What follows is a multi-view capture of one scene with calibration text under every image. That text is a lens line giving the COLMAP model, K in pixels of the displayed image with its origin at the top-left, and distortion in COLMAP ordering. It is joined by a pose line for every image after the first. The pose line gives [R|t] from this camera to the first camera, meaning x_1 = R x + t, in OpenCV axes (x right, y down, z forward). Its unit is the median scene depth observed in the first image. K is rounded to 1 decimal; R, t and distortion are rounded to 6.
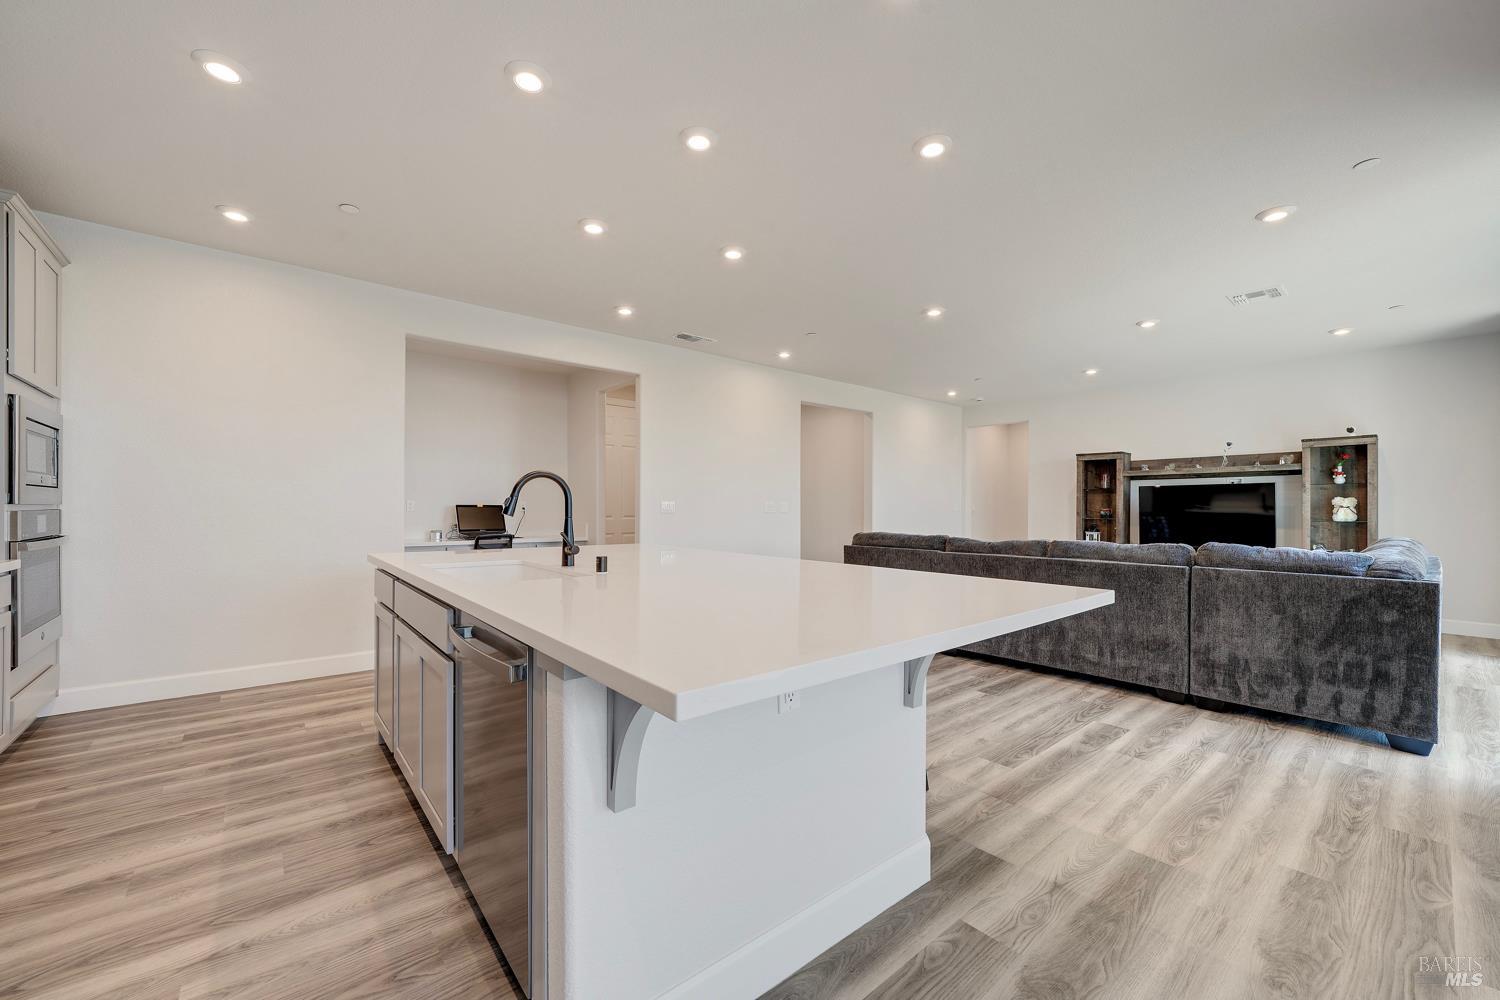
lens RADIAL K [[580.3, 0, 750.0], [0, 580.3, 500.0], [0, 0, 1]] dist [-0.006597, 0.000159]
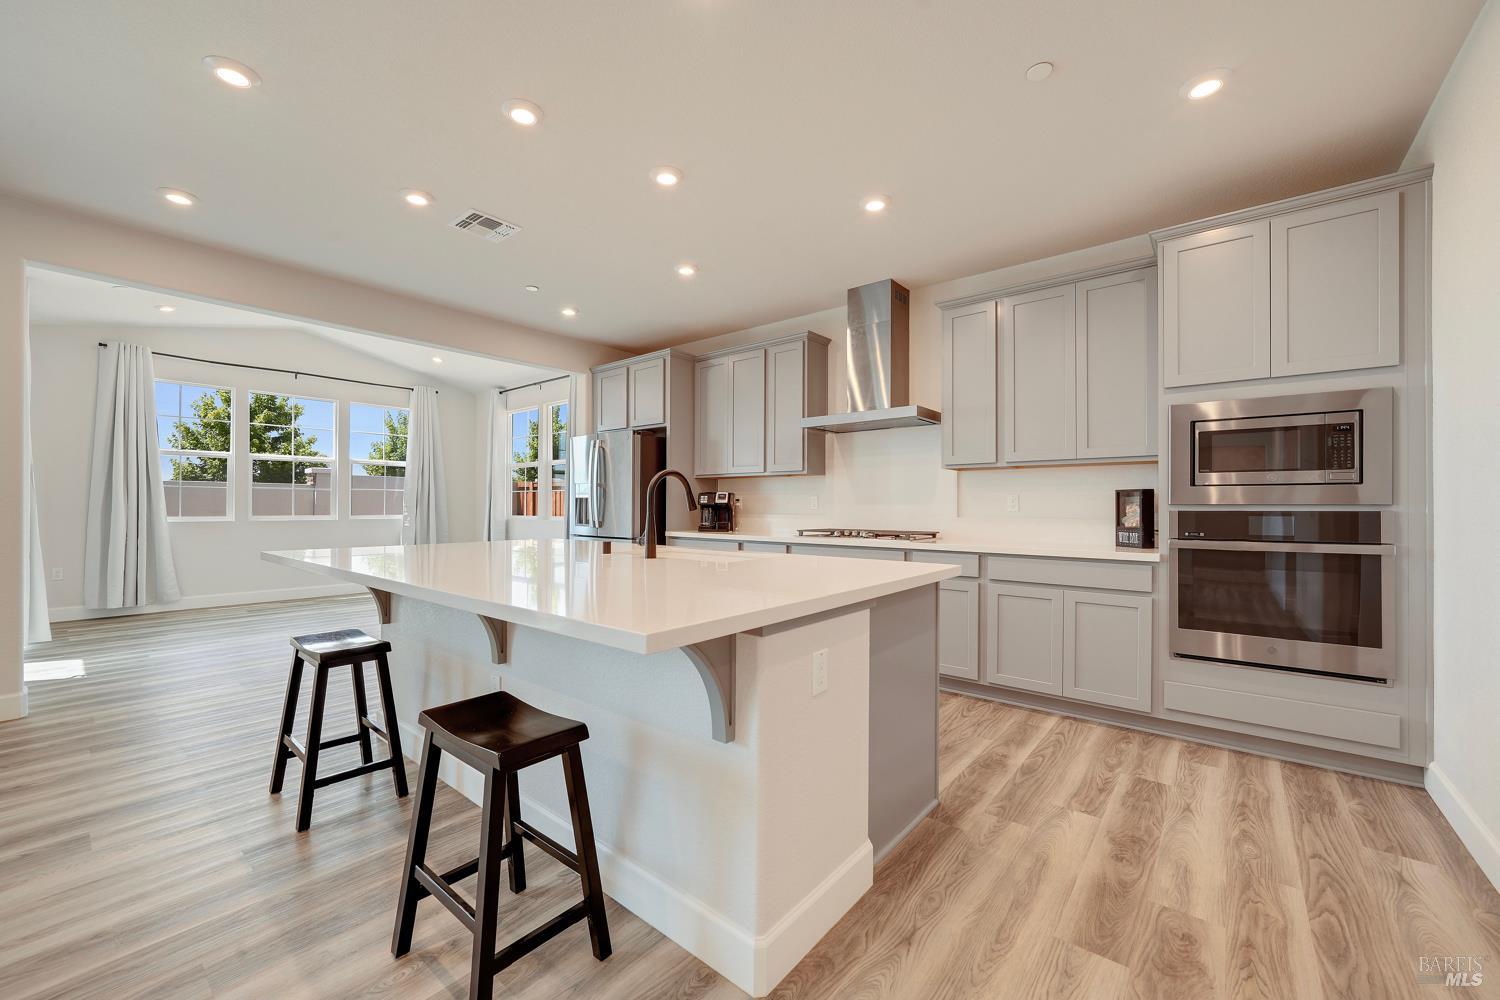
lens RADIAL K [[594.2, 0, 741.1], [0, 594.2, 505.3], [0, 0, 1]] dist [-0.009250, 0.000018]
pose [[-0.985640, -0.008184, -0.168663, -0.114287], [-0.005691, 0.999867, -0.015262, 0.012342], [0.168766, -0.014083, -0.985556, 0.828367]]
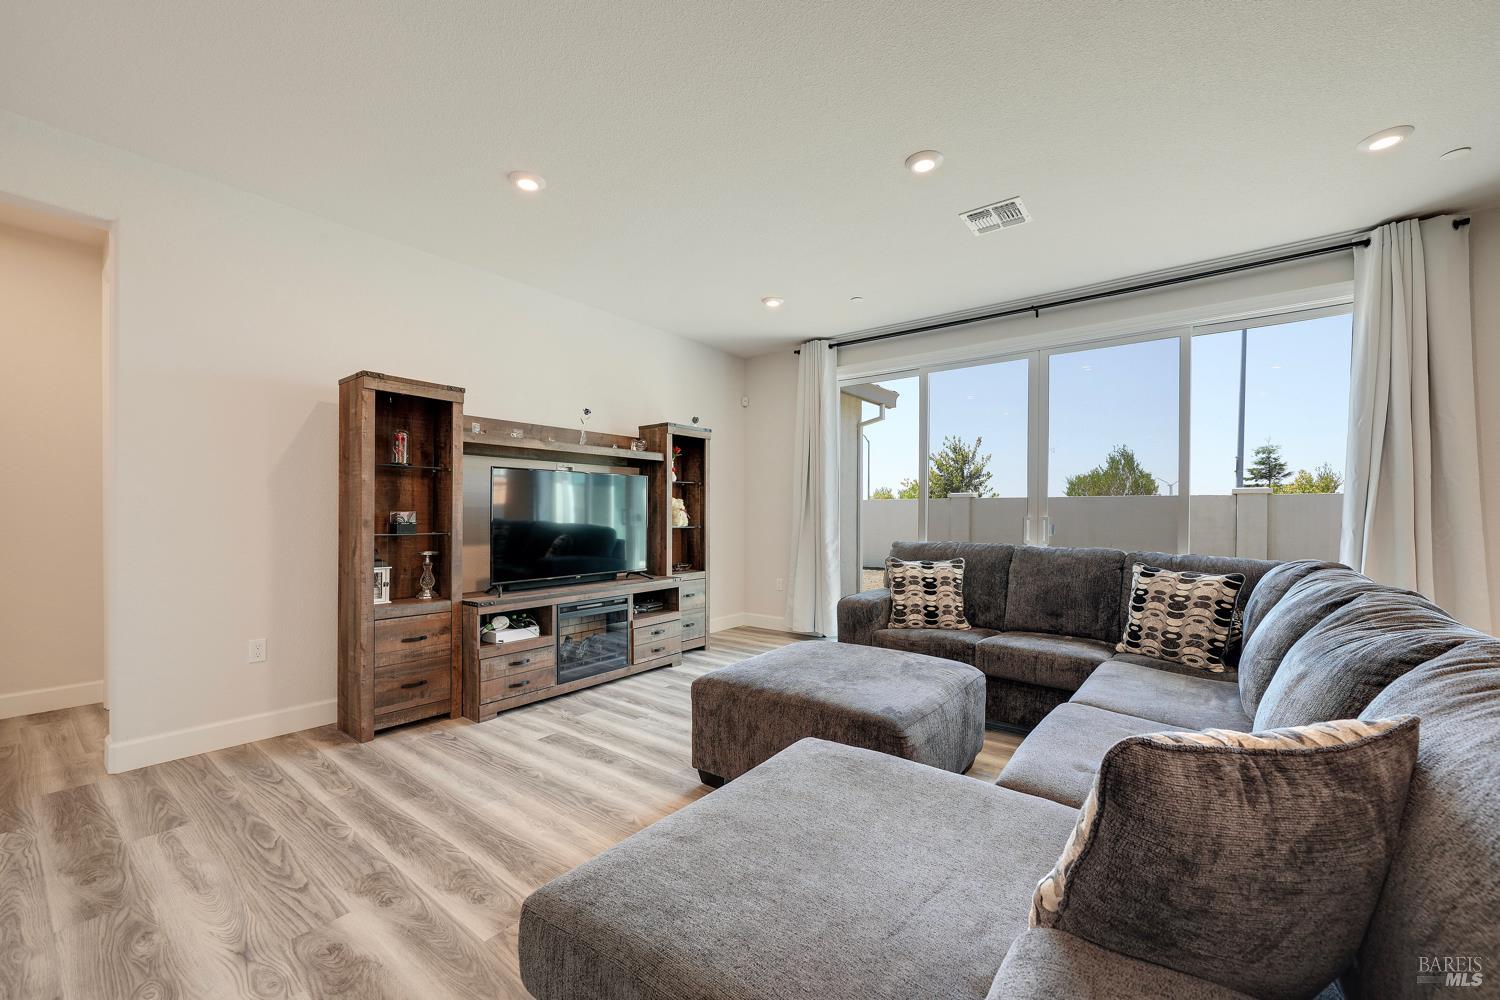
lens RADIAL K [[595.8, 0, 741.0], [0, 595.8, 516.3], [0, 0, 1]] dist [-0.007741, 0.000133]
pose [[-0.192595, -0.006670, 0.981256, 0.152878], [-0.017116, 0.999848, 0.003437, 0.016390], [-0.981129, -0.016134, -0.192679, 1.042053]]
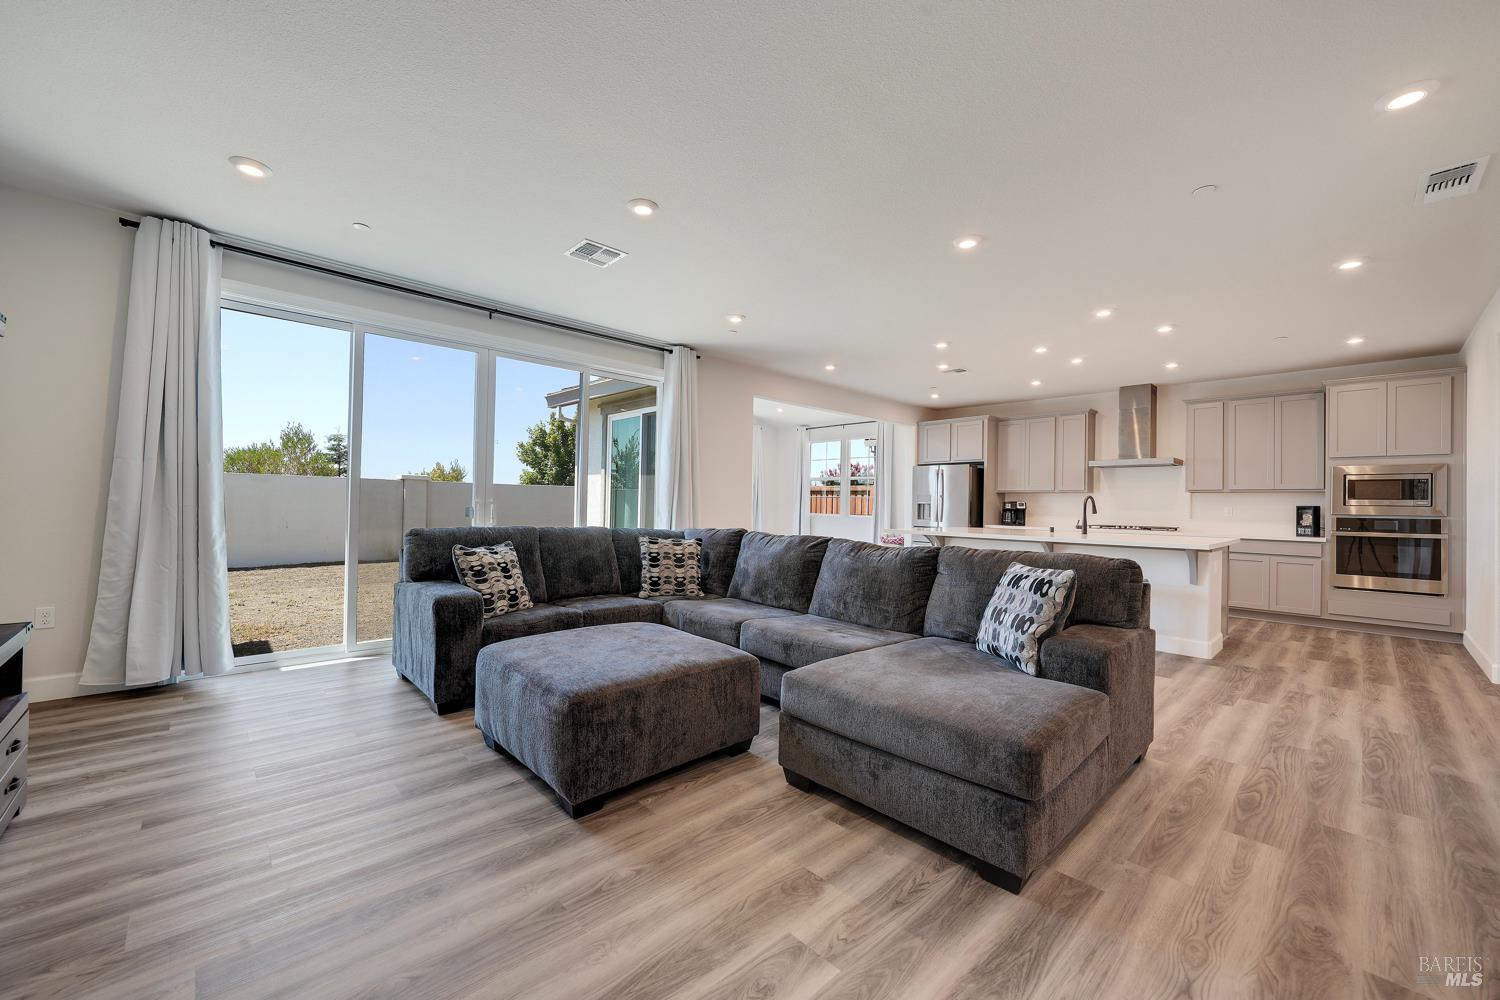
lens RADIAL K [[580.3, 0, 750.0], [0, 580.3, 500.0], [0, 0, 1]] dist [-0.006597, 0.000159]
pose [[-0.998756, -0.022814, -0.044339, 0.493050], [-0.021857, 0.999520, -0.021964, 0.021225], [0.044819, -0.020968, -0.998775, 1.347989]]
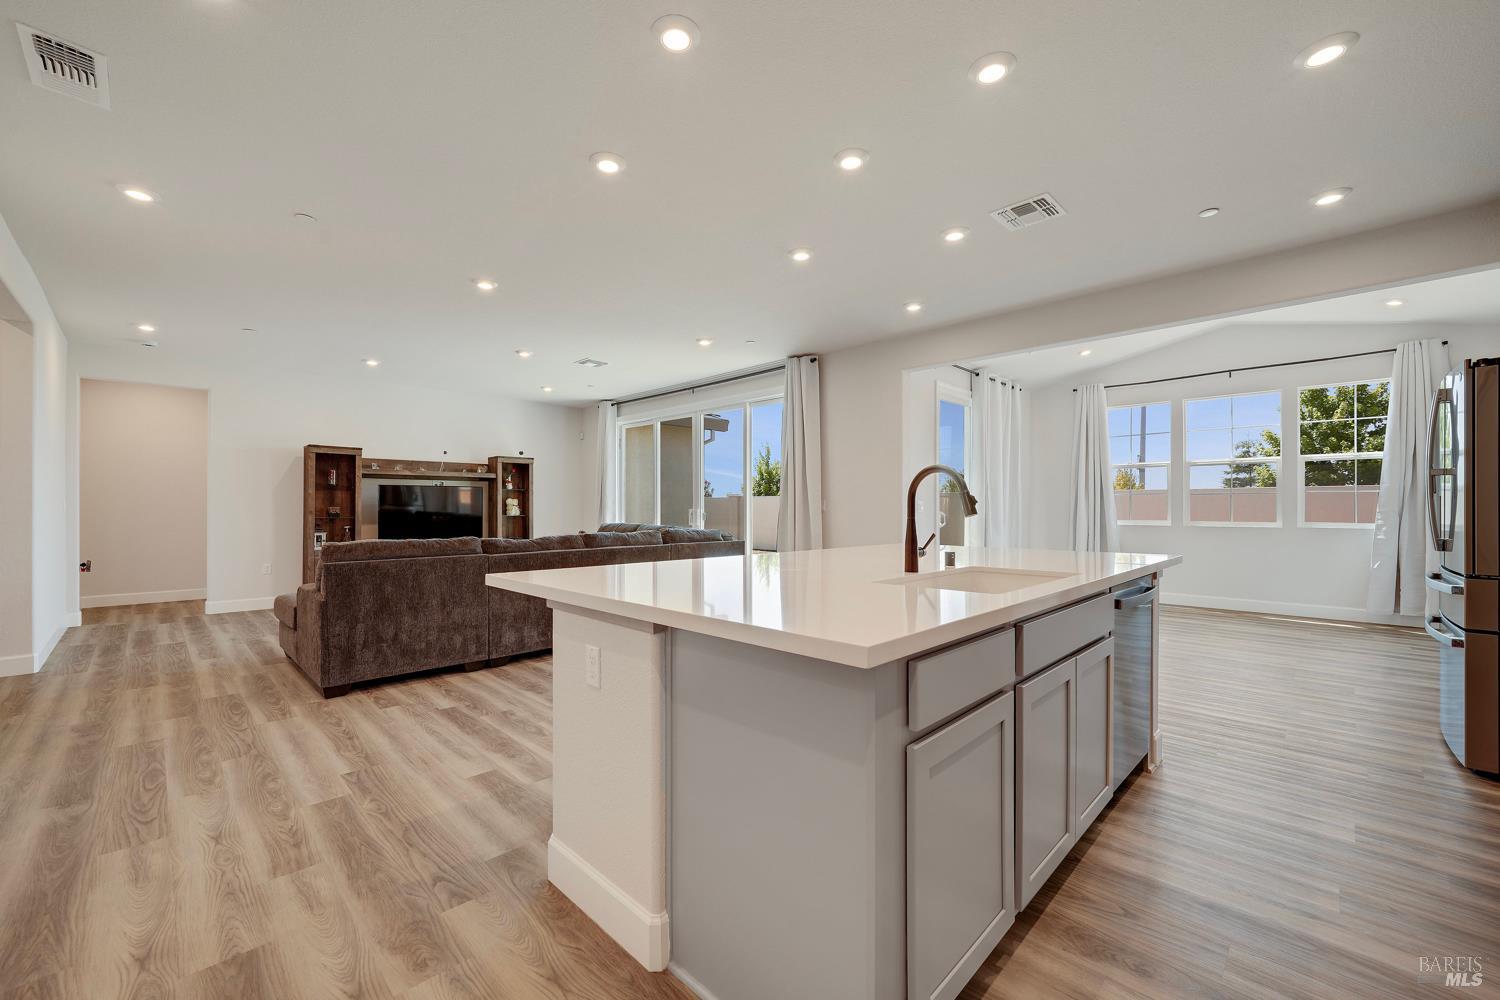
lens RADIAL K [[594.2, 0, 741.1], [0, 594.2, 505.3], [0, 0, 1]] dist [-0.009250, 0.000018]
pose [[-0.077807, 0.001353, 0.996968, -0.476289], [-0.015453, 0.999877, -0.002563, 0.006196], [-0.996849, -0.015606, -0.077777, 0.528629]]
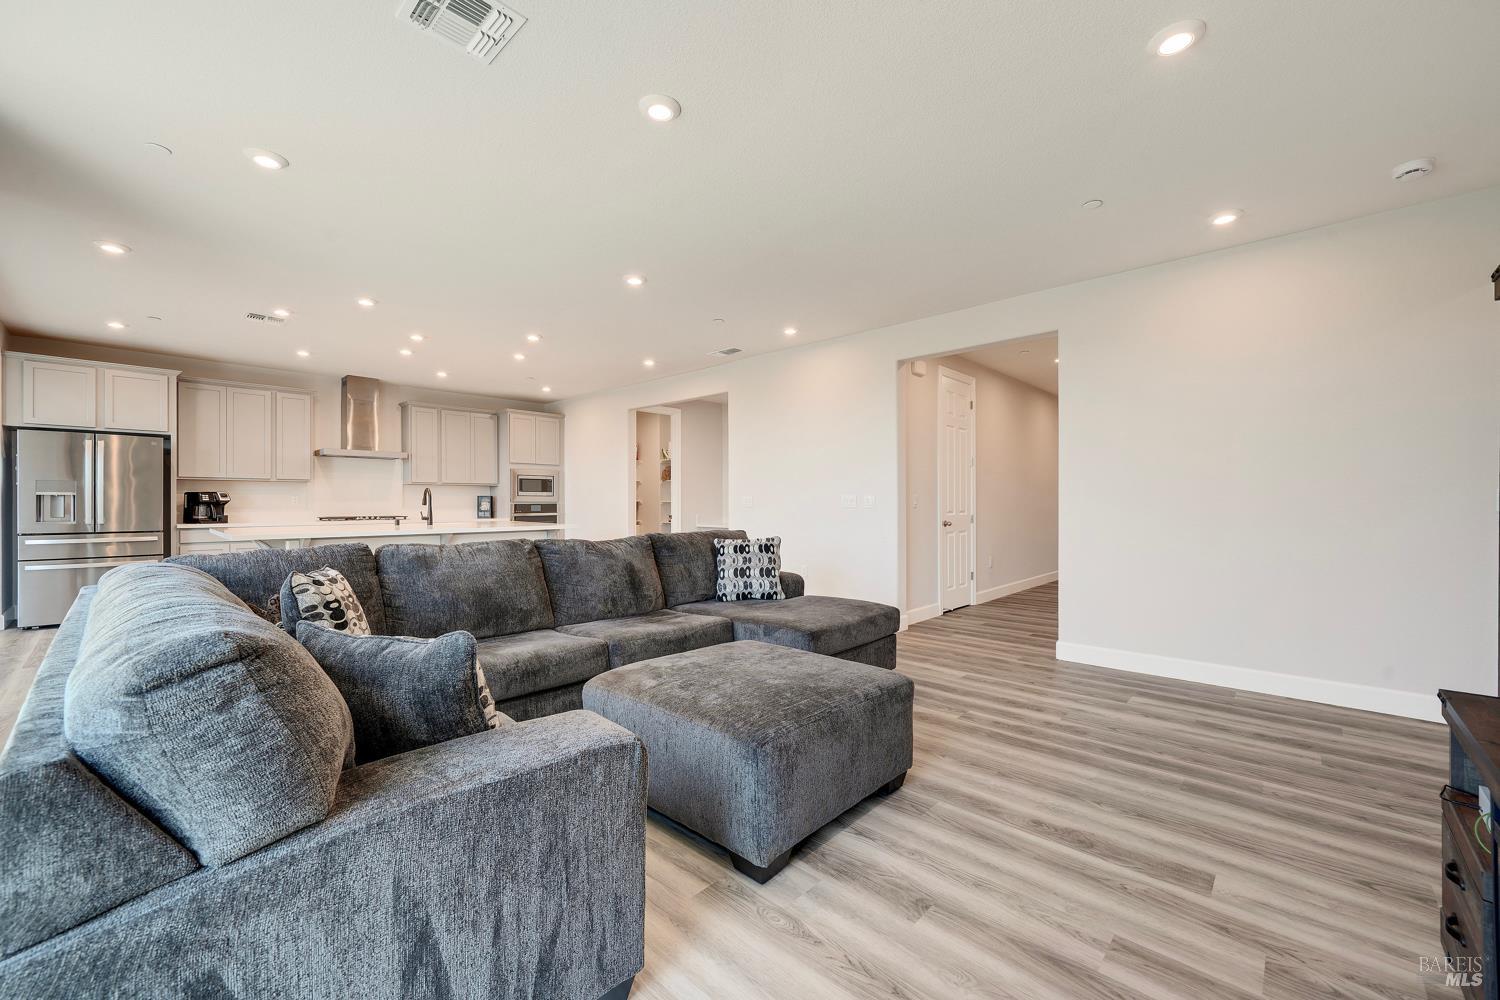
lens RADIAL K [[594.2, 0, 741.1], [0, 594.2, 505.3], [0, 0, 1]] dist [-0.009250, 0.000018]
pose [[0.092185, 0.000024, -0.995742, 0.977627], [0.012141, 0.999926, 0.001149, 0.016222], [0.995668, -0.012195, 0.092178, 0.837701]]
